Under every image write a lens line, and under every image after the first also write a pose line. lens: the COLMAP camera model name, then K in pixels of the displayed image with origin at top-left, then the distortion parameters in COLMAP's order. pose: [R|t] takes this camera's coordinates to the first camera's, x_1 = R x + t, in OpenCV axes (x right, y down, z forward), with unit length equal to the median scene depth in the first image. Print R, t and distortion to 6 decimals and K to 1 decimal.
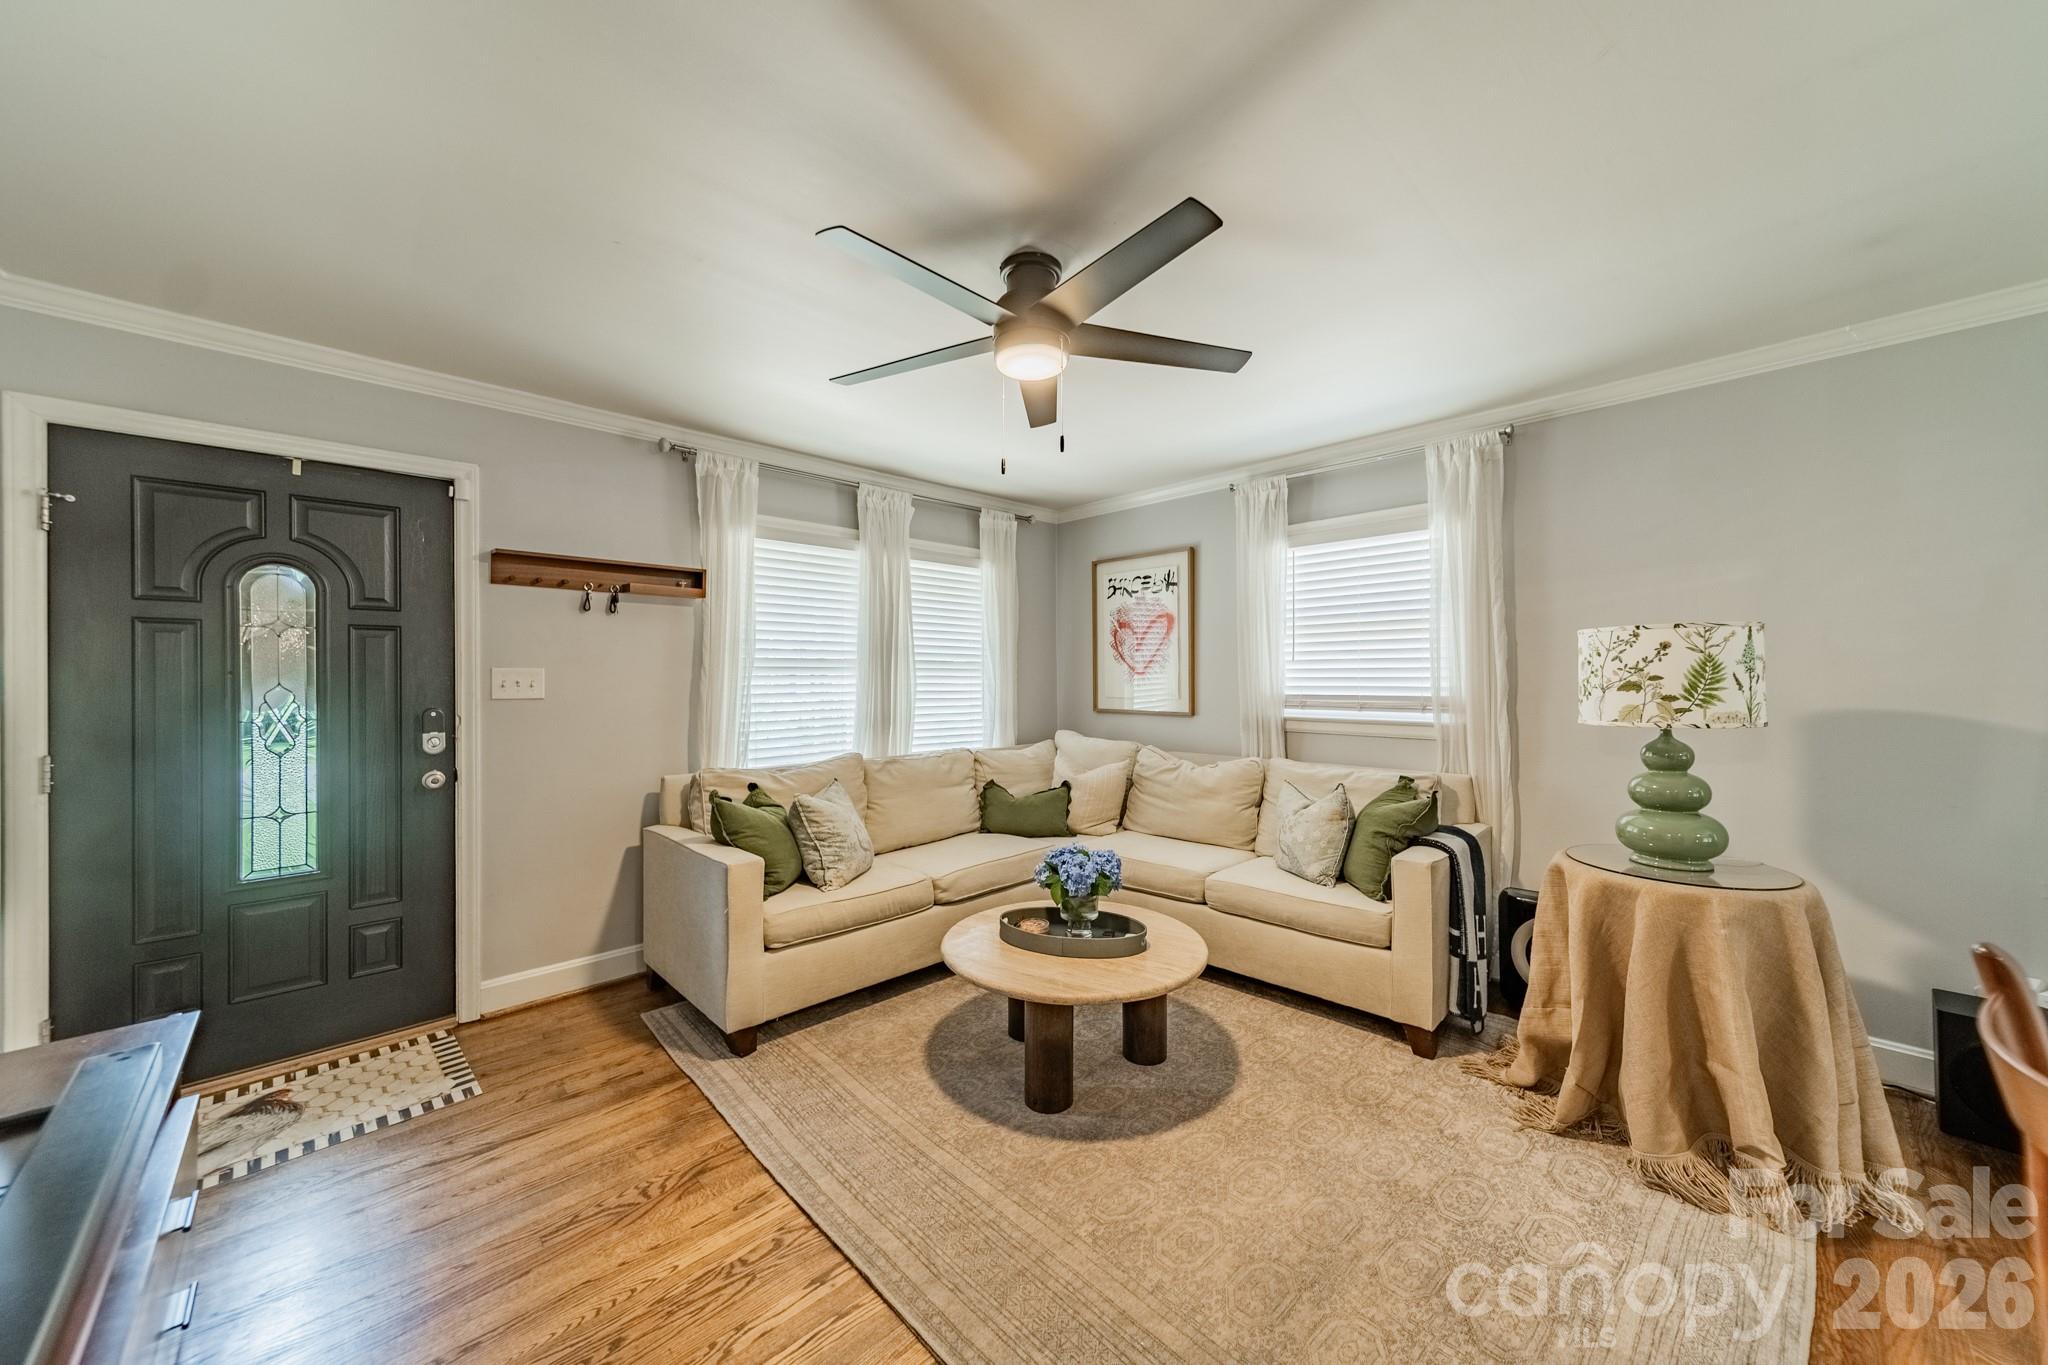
lens RADIAL K [[721.6, 0, 1030.2], [0, 721.6, 676.3], [0, 0, 1]] dist [0.007379, -0.000159]
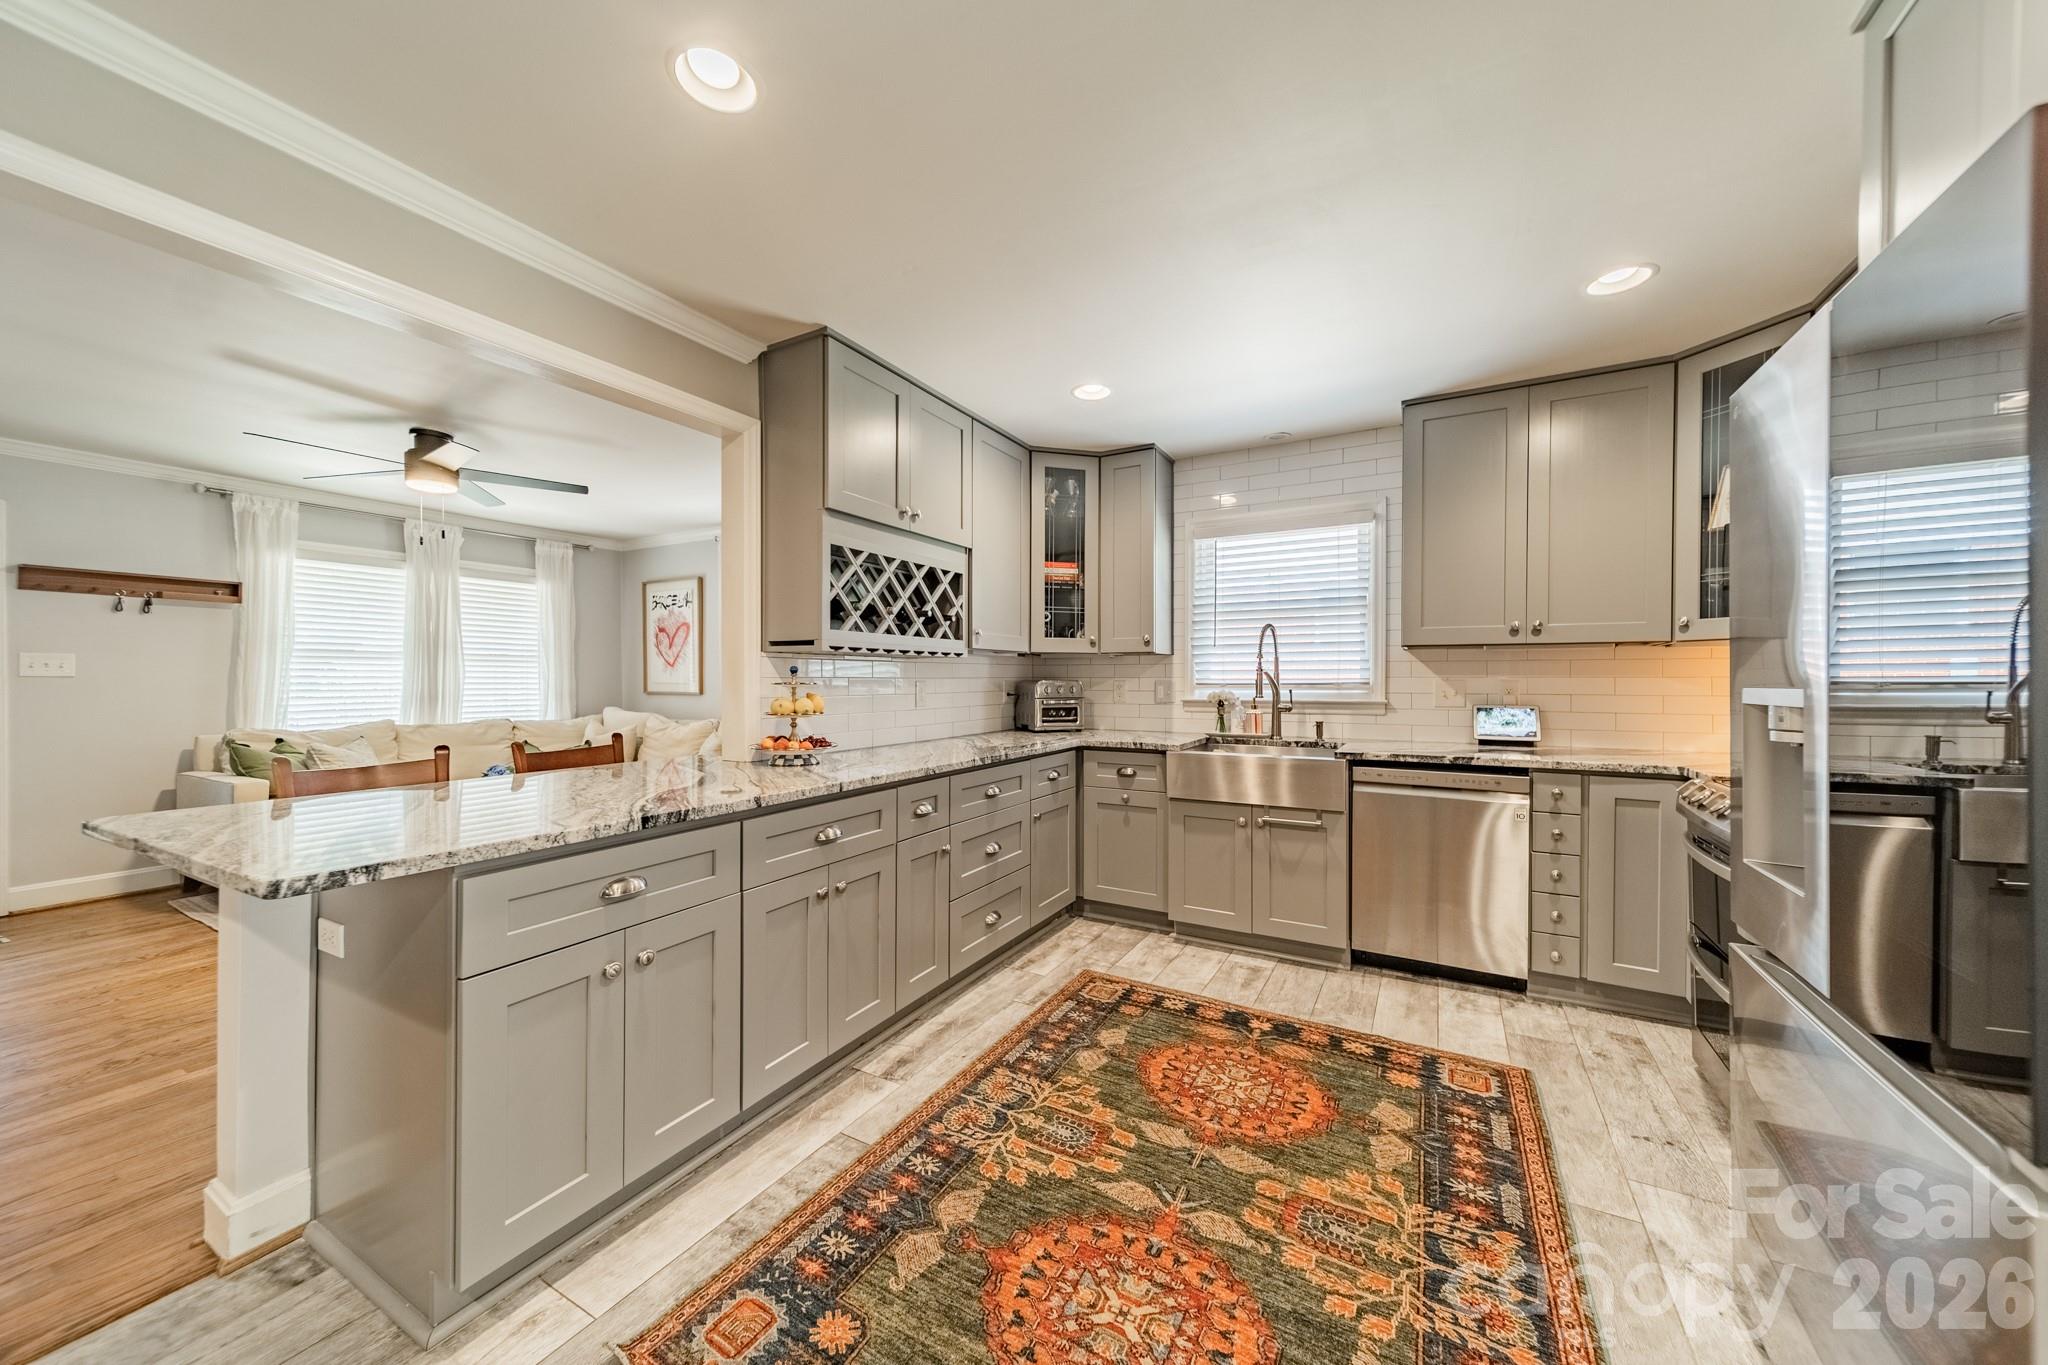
lens RADIAL K [[721.6, 0, 1030.9], [0, 721.6, 682.4], [0, 0, 1]] dist [0.007379, -0.000159]
pose [[0.955006, 0.001208, 0.296584, 0.568967], [-0.002945, 0.999981, 0.005411, 0.027255], [-0.296572, -0.006041, 0.954991, -0.750285]]
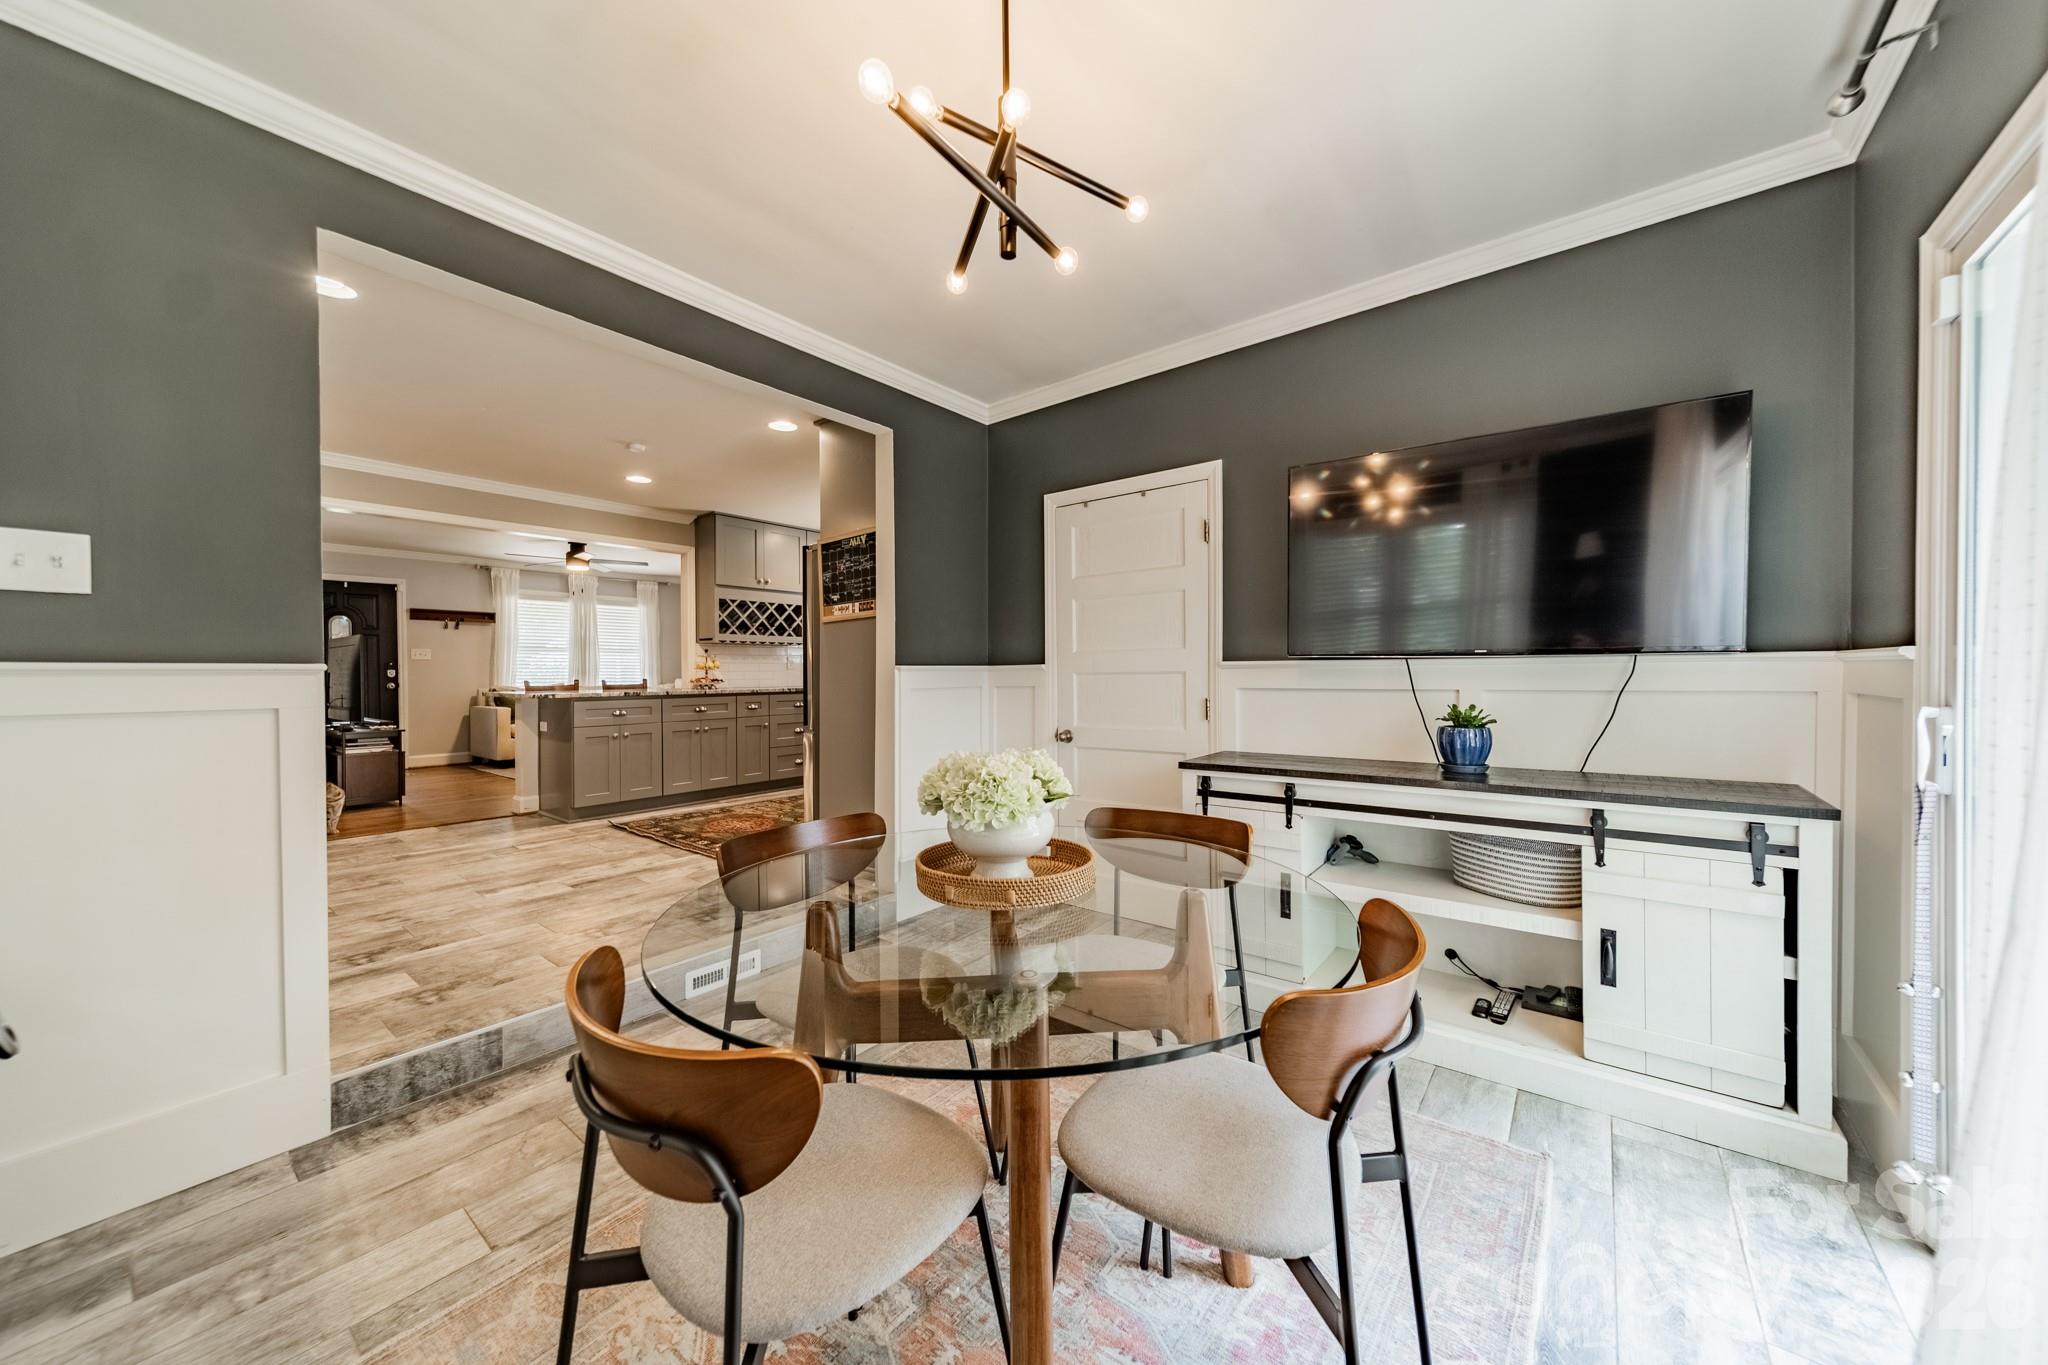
lens RADIAL K [[721.6, 0, 1027.3], [0, 721.6, 676.4], [0, 0, 1]] dist [0.007379, -0.000159]
pose [[0.989713, -0.005353, 0.142970, 1.151165], [0.004307, 0.999962, 0.007620, 0.078731], [-0.143005, -0.006925, 0.989698, -2.000102]]
